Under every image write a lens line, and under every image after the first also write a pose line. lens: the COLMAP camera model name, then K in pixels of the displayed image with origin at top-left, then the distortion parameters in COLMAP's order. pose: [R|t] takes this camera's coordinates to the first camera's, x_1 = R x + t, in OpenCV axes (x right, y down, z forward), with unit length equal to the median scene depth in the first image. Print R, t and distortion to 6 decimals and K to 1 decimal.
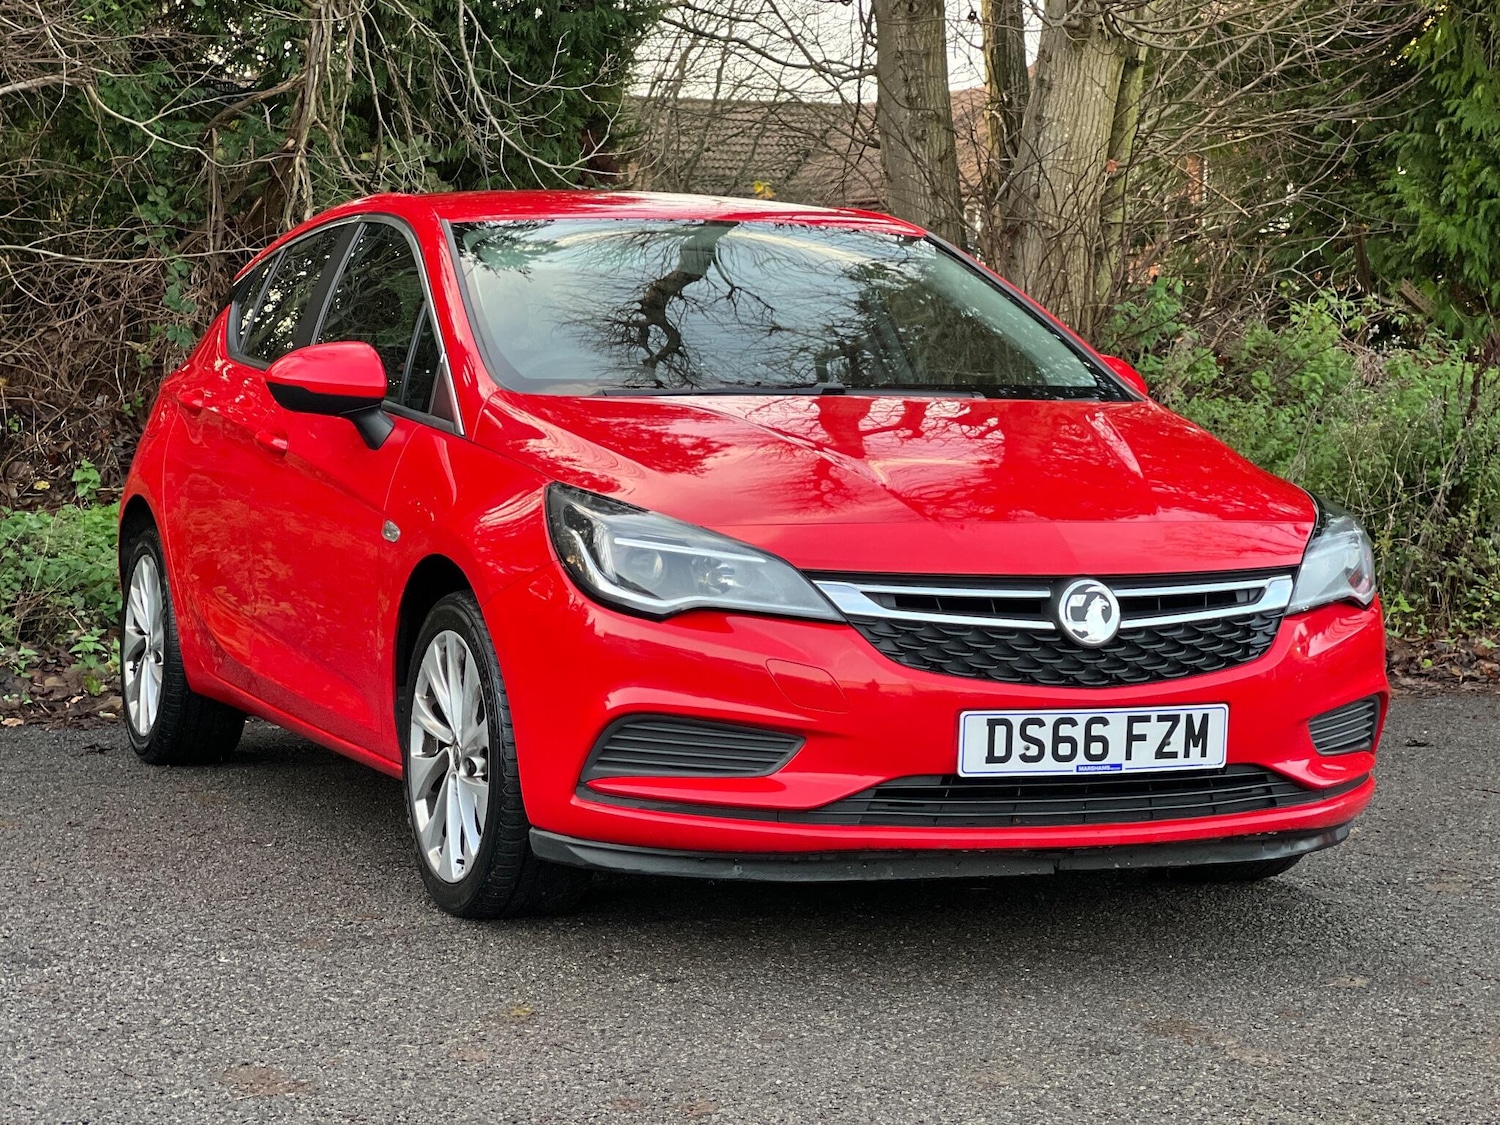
lens RADIAL K [[3334.2, 0, 766.3], [0, 3334.2, 521.7], [0, 0, 1]] dist [0.267348, 0.000000]
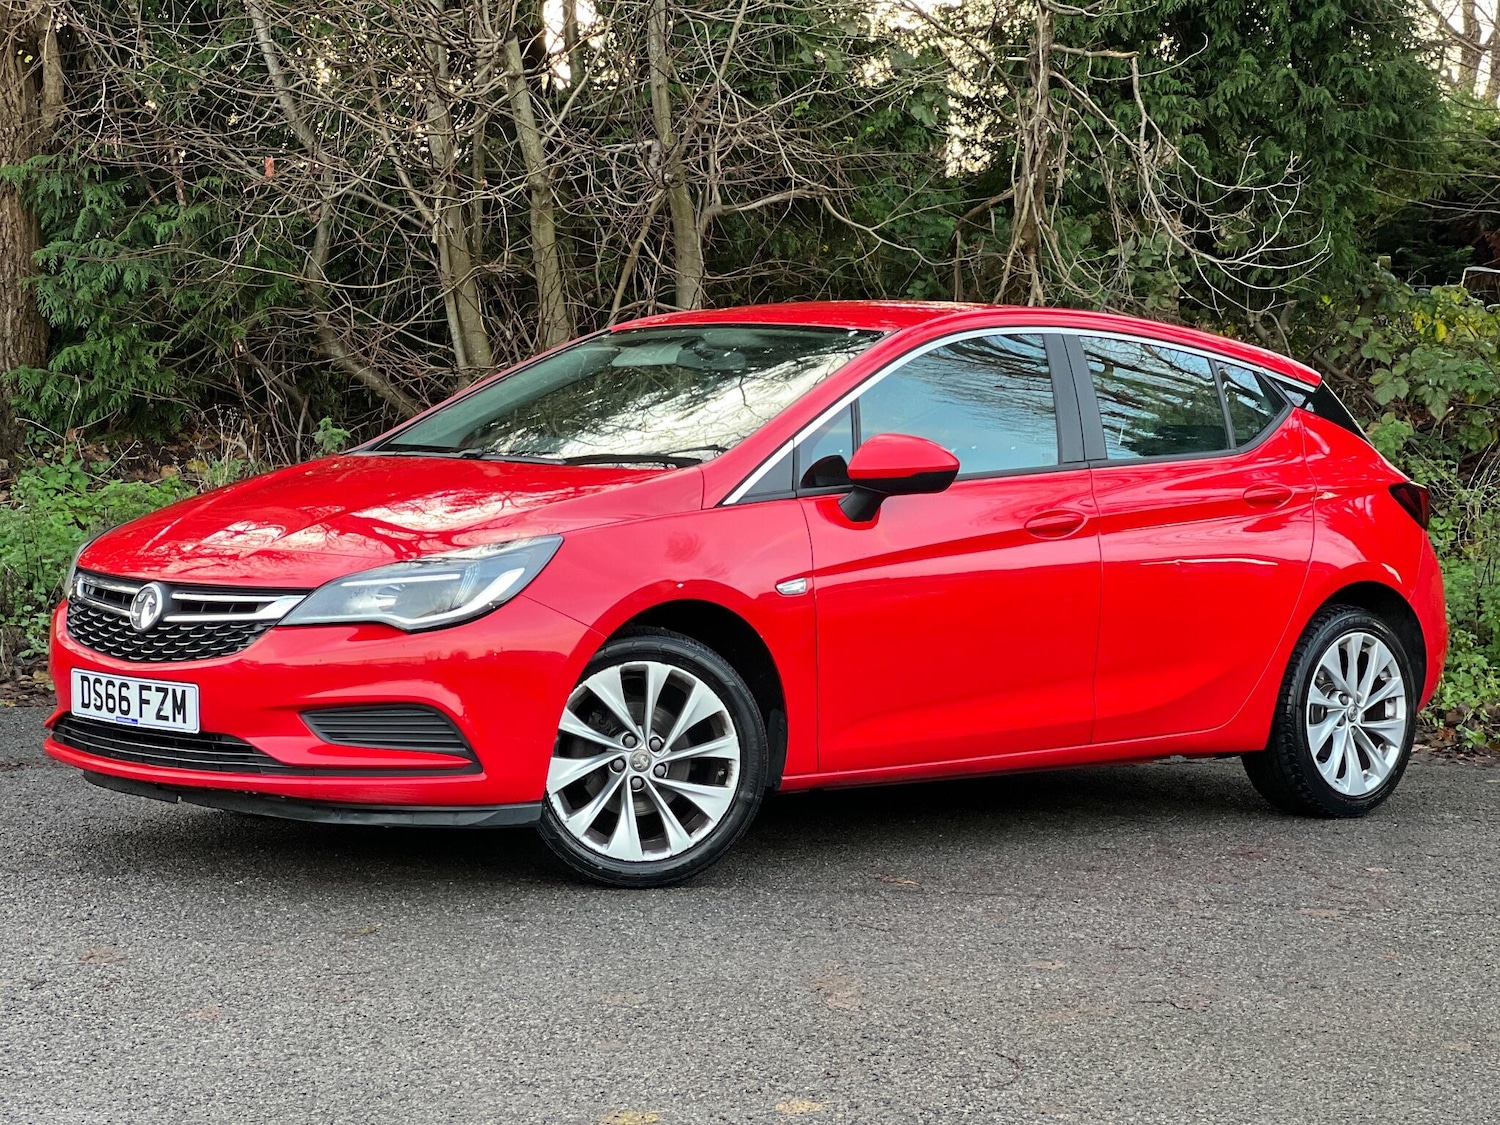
lens RADIAL K [[3334.2, 0, 751.5], [0, 3334.2, 510.9], [0, 0, 1]] dist [0.267348, 0.000000]
pose [[0.916738, 0.025610, -0.398666, 0.242153], [-0.034745, 0.999273, -0.015703, -0.001865], [0.397974, 0.028247, 0.916962, -0.067081]]
